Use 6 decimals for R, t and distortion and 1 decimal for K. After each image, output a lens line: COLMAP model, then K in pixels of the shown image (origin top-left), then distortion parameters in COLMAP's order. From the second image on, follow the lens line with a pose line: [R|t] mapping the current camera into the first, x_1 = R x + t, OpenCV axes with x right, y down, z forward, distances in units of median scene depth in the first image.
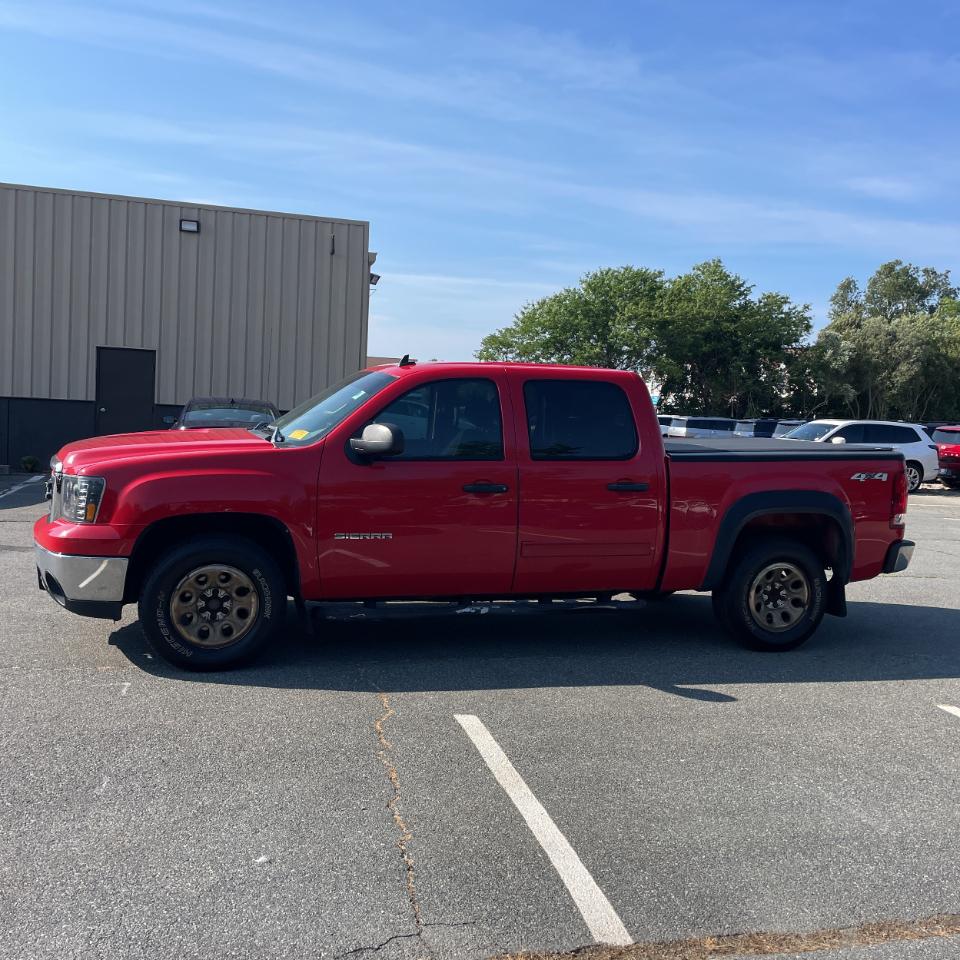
lens RADIAL K [[966.5, 0, 480.0], [0, 966.5, 480.0], [0, 0, 1]] dist [0.066420, -0.074285]
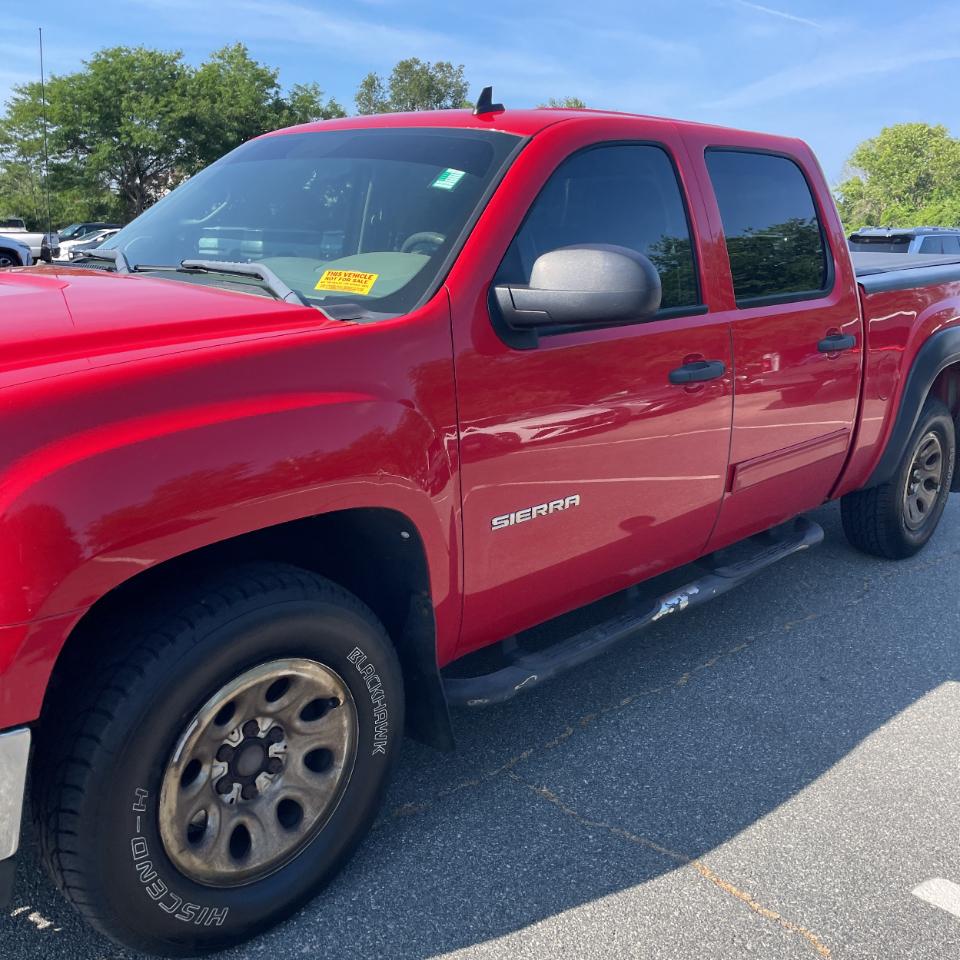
lens RADIAL K [[966.5, 0, 480.0], [0, 966.5, 480.0], [0, 0, 1]] dist [0.066420, -0.074285]
pose [[0.874061, -0.145460, 0.463529, -0.352739], [0.056416, 0.978059, 0.200542, -0.046546], [-0.482530, -0.149136, 0.863089, 0.650116]]
